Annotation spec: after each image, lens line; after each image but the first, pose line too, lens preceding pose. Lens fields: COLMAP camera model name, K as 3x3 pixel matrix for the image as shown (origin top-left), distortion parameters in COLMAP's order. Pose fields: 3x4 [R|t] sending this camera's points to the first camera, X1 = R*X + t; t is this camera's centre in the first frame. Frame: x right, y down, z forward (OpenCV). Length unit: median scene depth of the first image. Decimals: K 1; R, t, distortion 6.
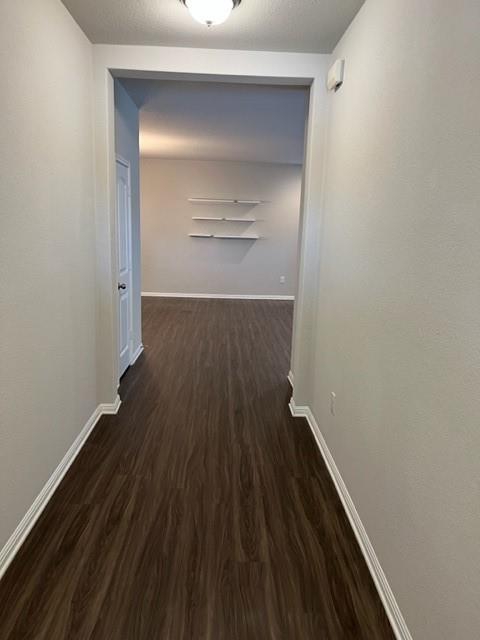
lens RADIAL K [[486.0, 0, 237.3], [0, 486.0, 316.4], [0, 0, 1]] dist [0.057461, -0.058726]
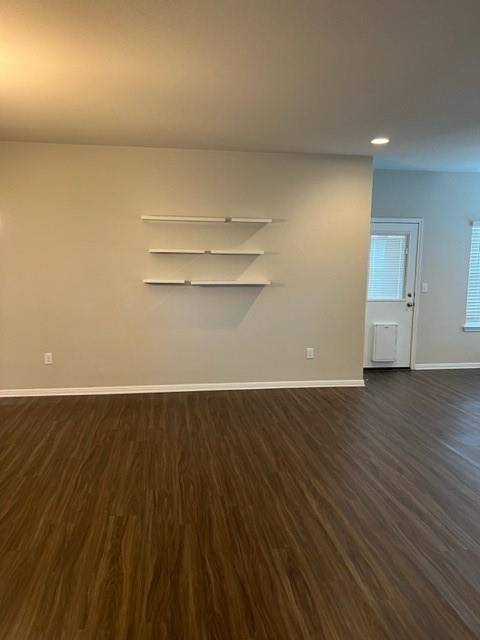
lens RADIAL K [[486.0, 0, 241.6], [0, 486.0, 326.7], [0, 0, 1]] dist [0.057461, -0.058726]
pose [[0.992661, -0.037508, 0.114970, -0.055056], [0.041931, 0.998461, -0.036293, -0.091175], [-0.113432, 0.040848, 0.992706, 0.439346]]
